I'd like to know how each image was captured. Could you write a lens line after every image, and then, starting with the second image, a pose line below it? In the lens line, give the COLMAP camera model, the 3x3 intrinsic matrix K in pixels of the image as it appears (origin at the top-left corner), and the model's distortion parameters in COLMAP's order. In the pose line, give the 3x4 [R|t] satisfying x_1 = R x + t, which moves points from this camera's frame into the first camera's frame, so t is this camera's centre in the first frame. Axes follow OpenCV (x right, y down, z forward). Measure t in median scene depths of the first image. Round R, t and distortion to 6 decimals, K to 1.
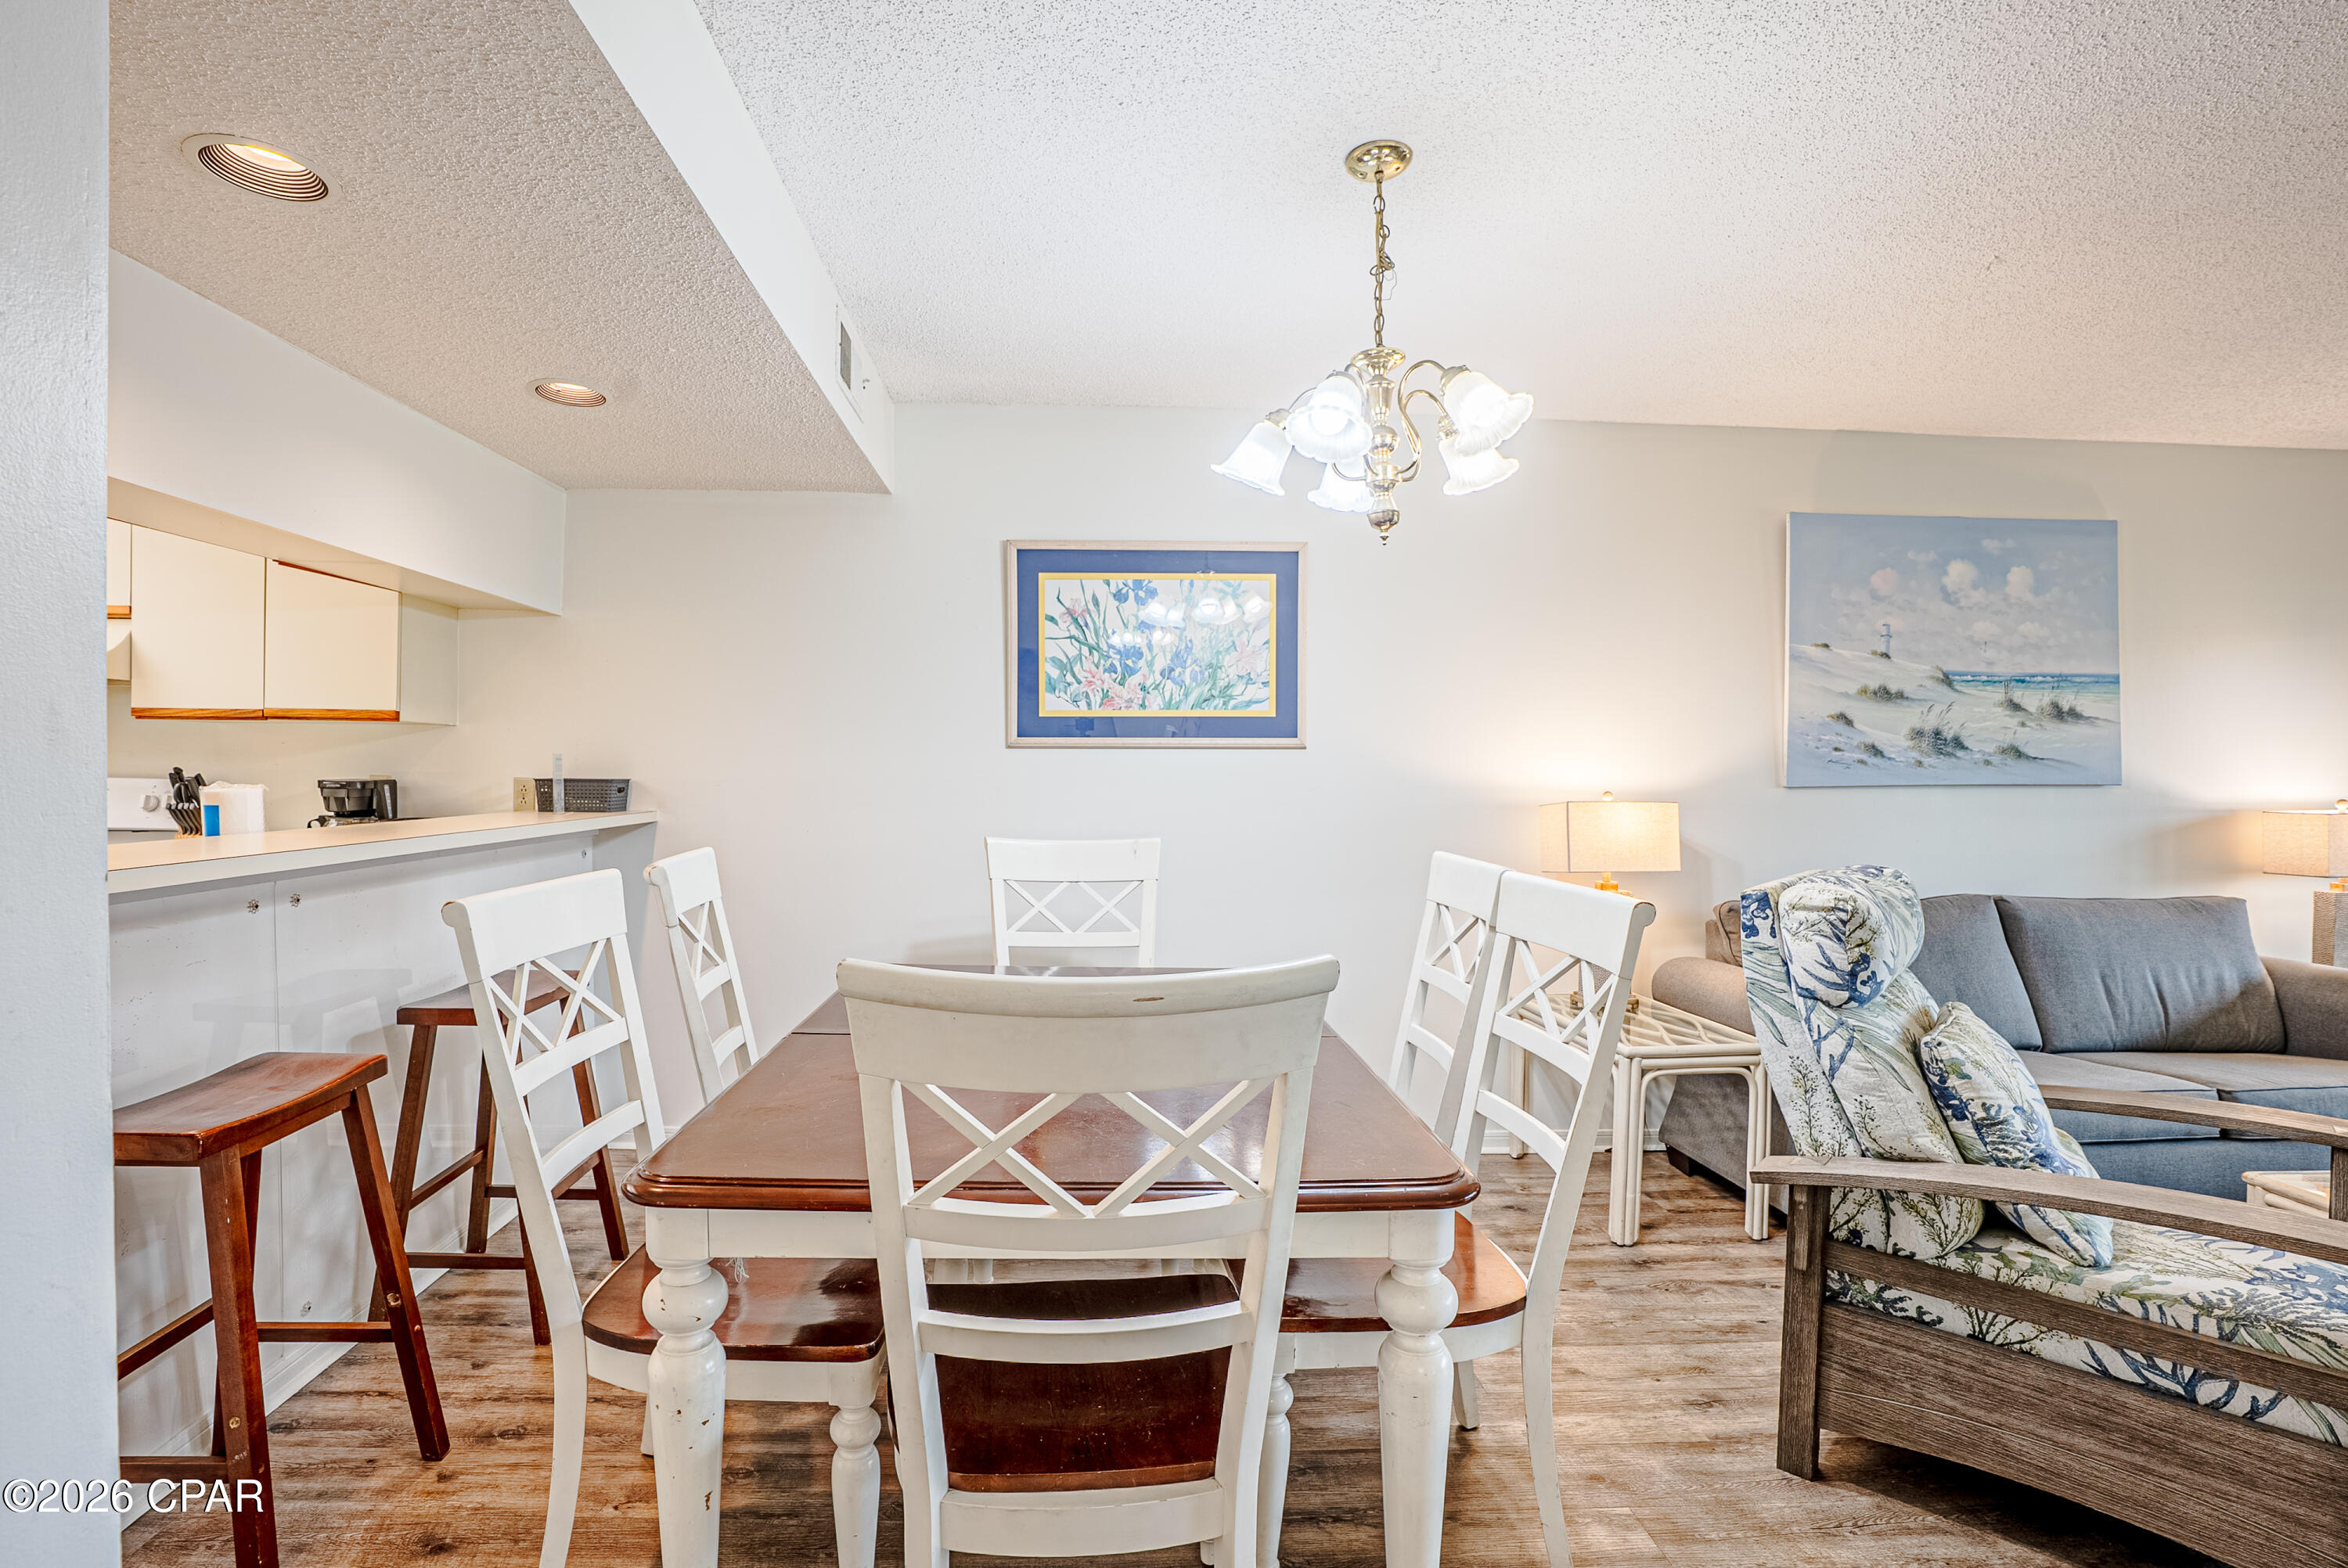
lens RADIAL K [[1125.8, 0, 1118.2], [0, 1125.8, 783.2], [0, 0, 1]] dist [-0.058127, 0.020326]
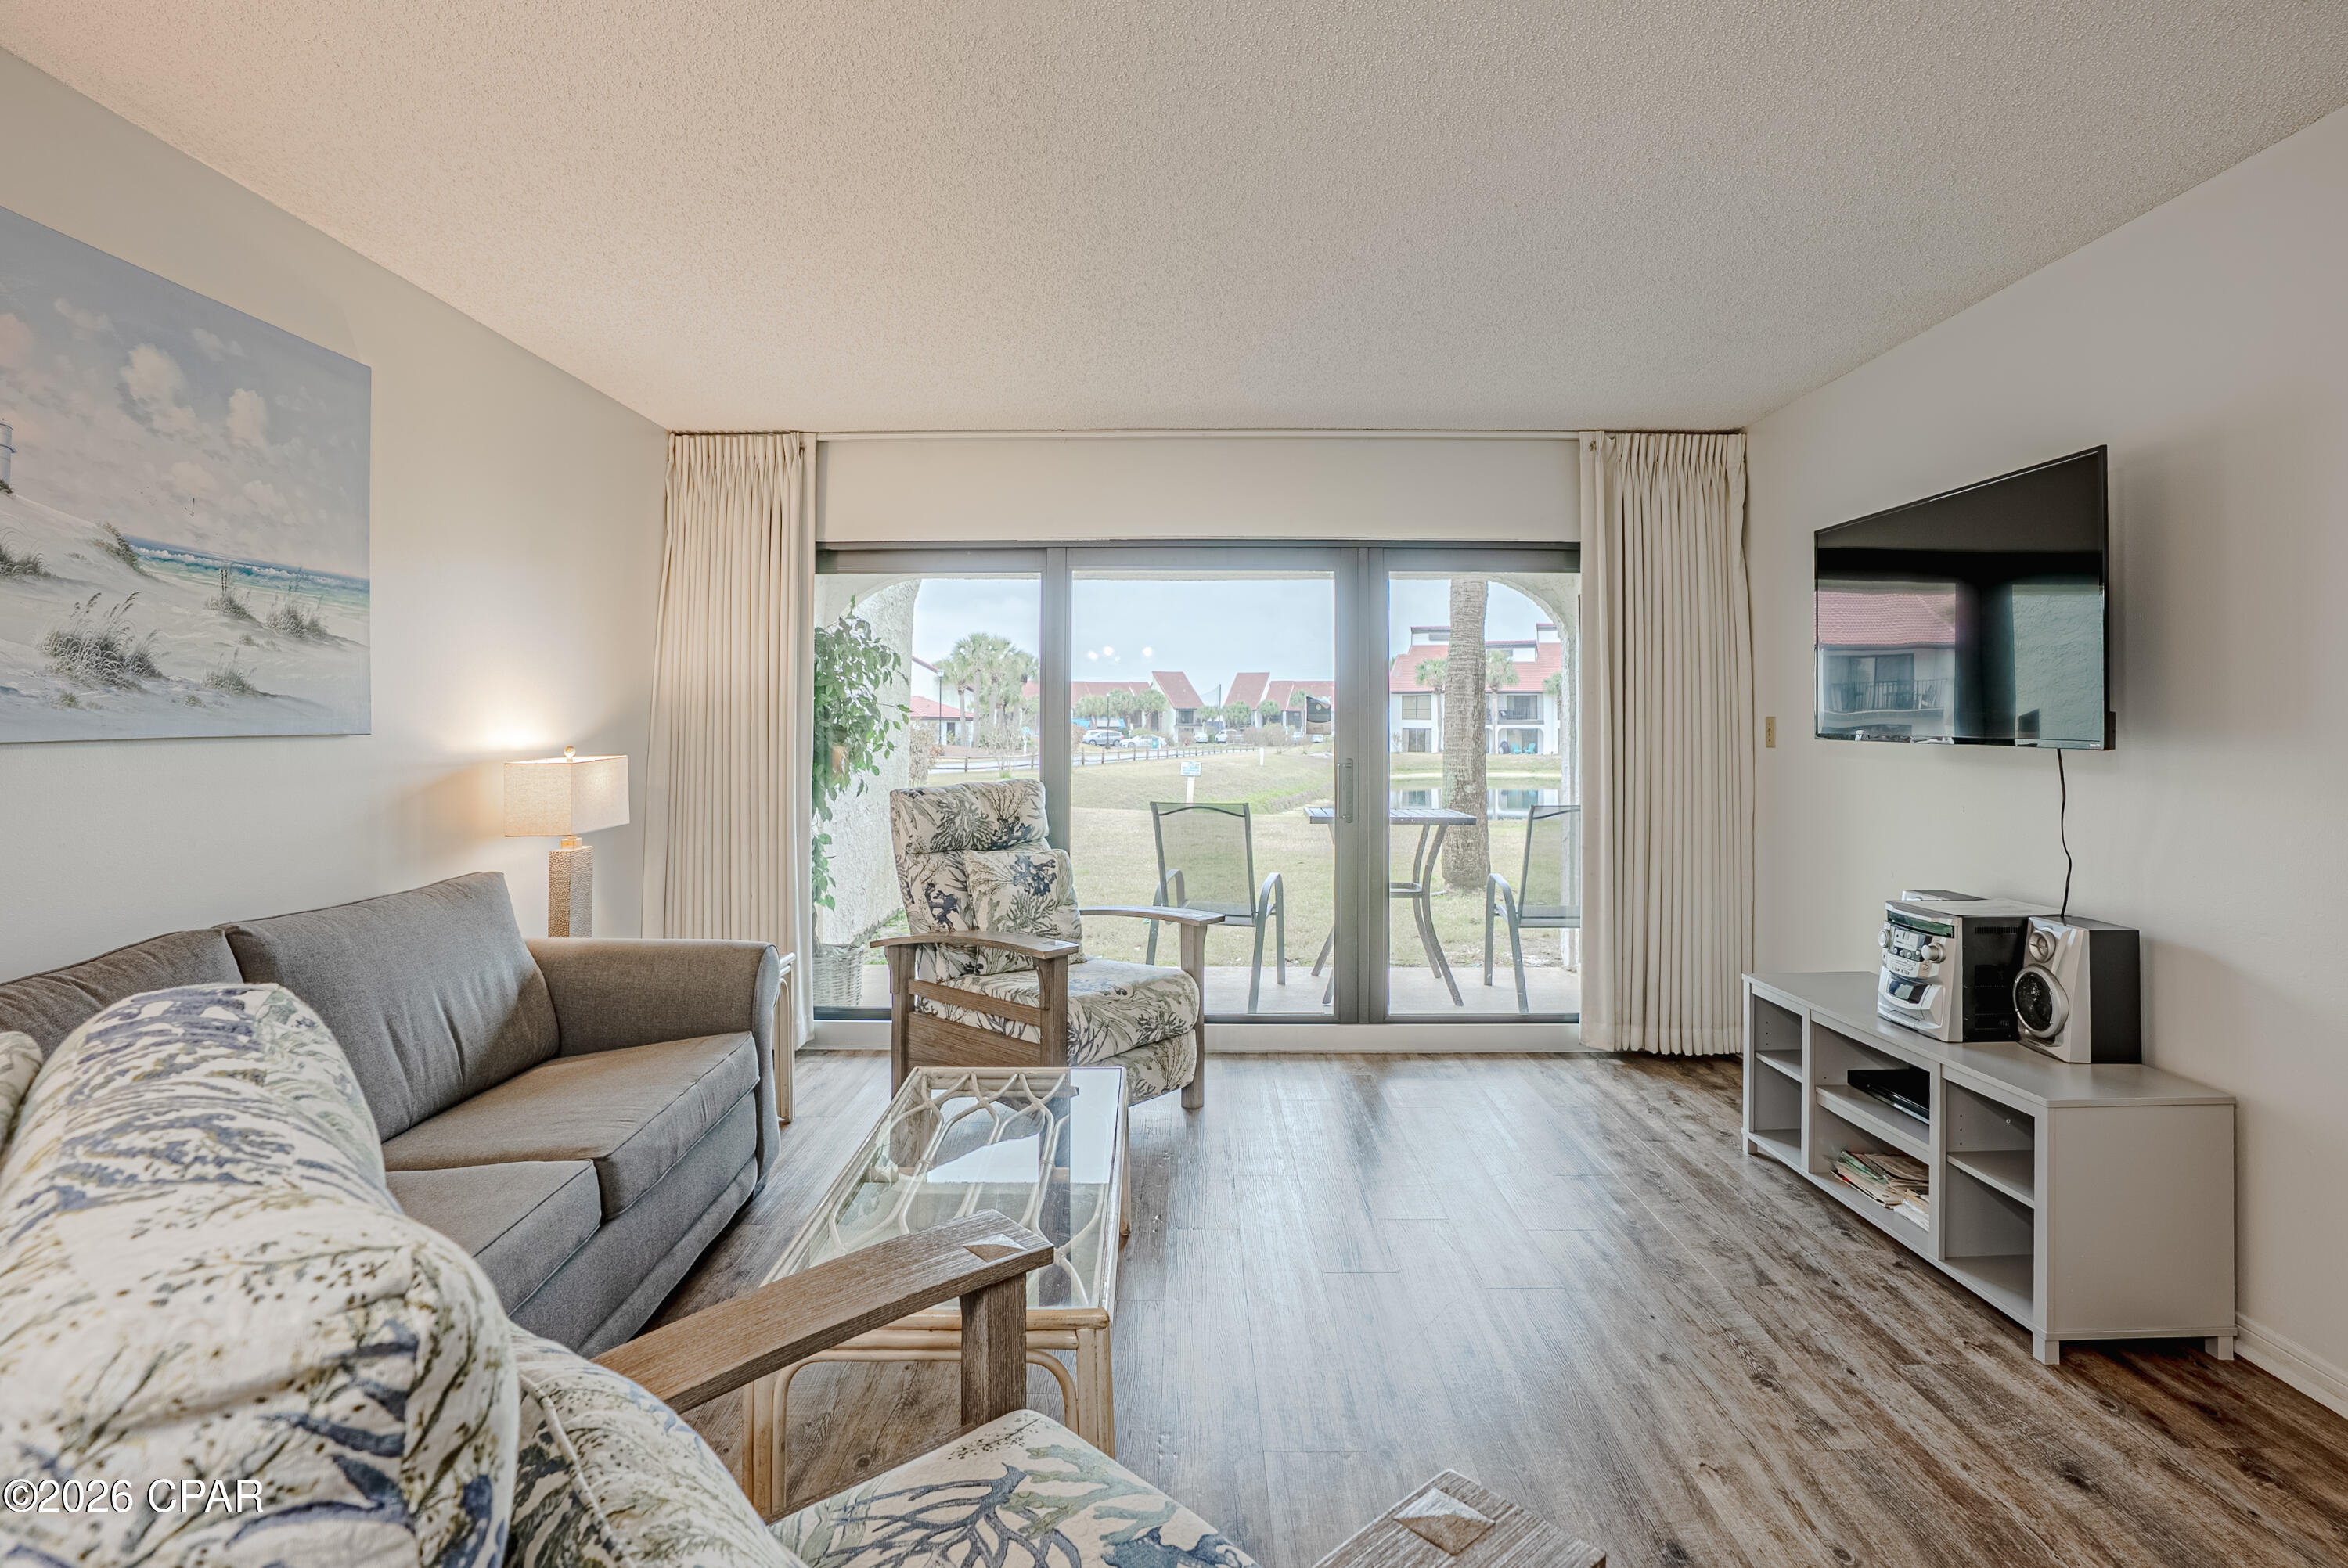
lens RADIAL K [[1115.8, 0, 1168.6], [0, 1115.8, 692.4], [0, 0, 1]] dist [-0.064079, 0.026665]
pose [[0.054088, 0.020565, 0.998324, 0.427430], [0.013357, 0.999684, -0.021317, -0.006714], [-0.998447, 0.014488, 0.053796, 0.789120]]
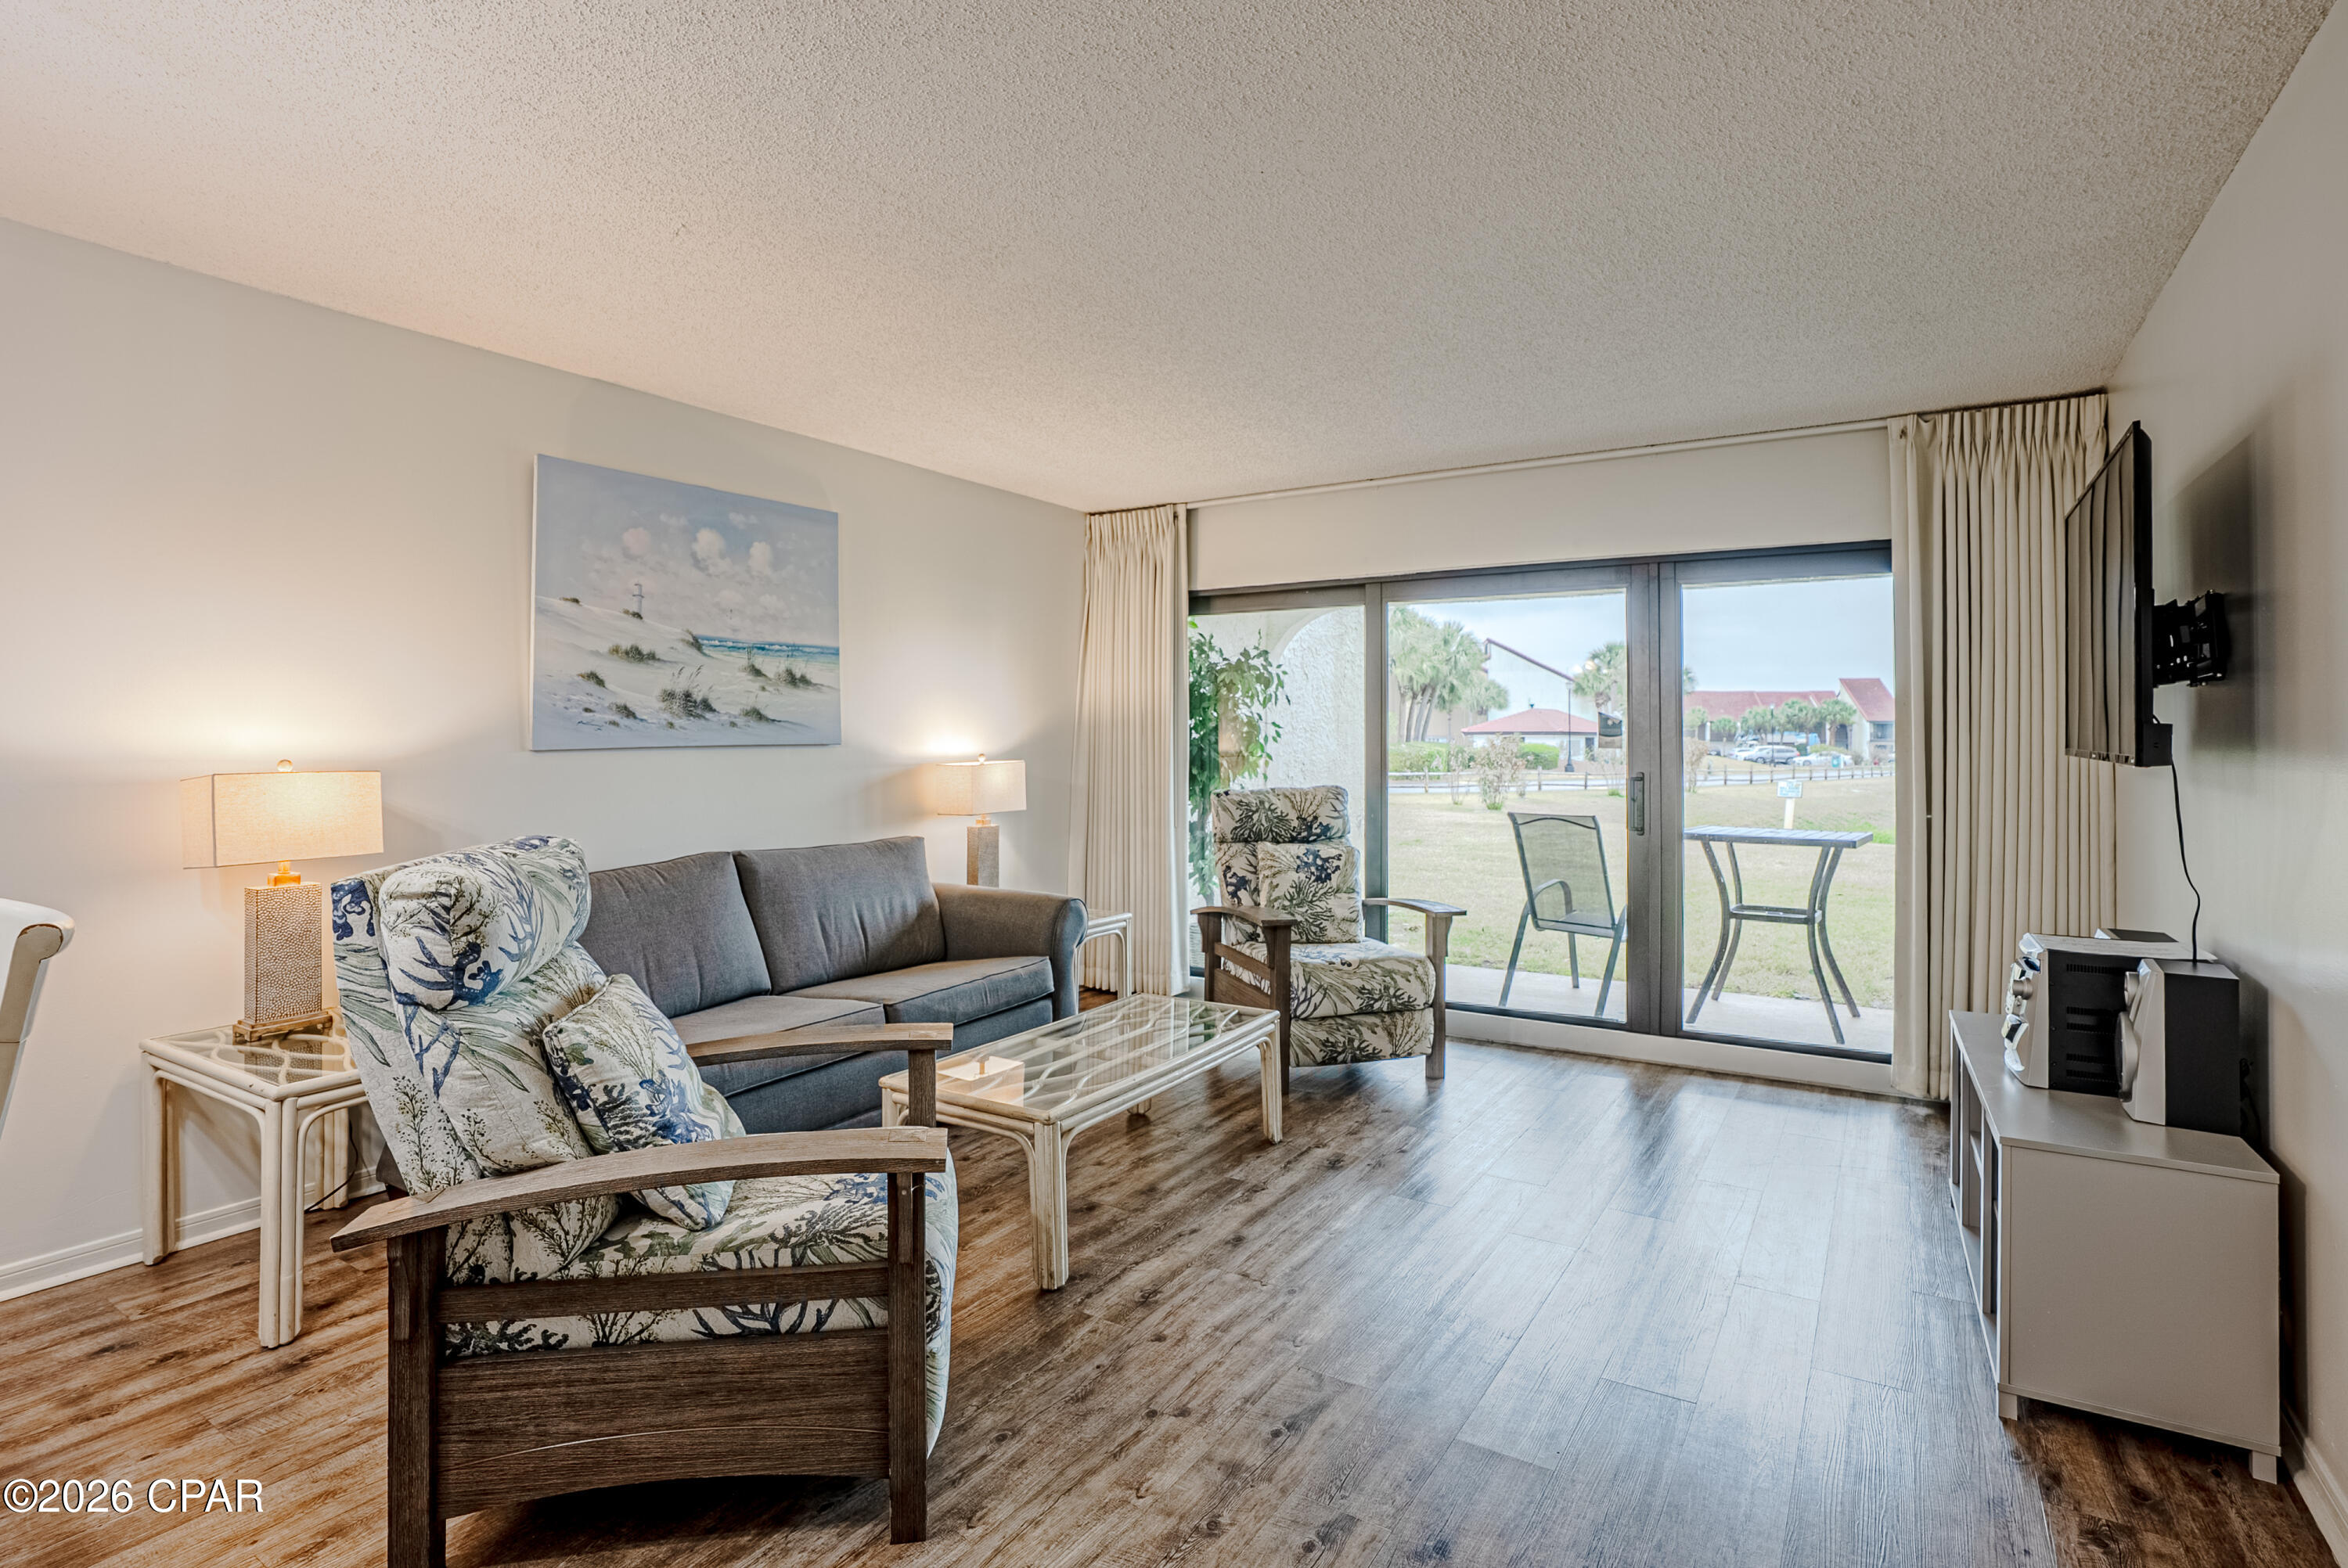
lens RADIAL K [[1154.5, 0, 1184.2], [0, 1154.5, 715.1], [0, 0, 1]] dist [-0.069298, 0.037596]
pose [[0.571113, 0.009468, 0.820817, 0.254082], [0.014227, 0.999669, -0.021429, 0.003512], [-0.820748, 0.023916, 0.570790, 0.031324]]
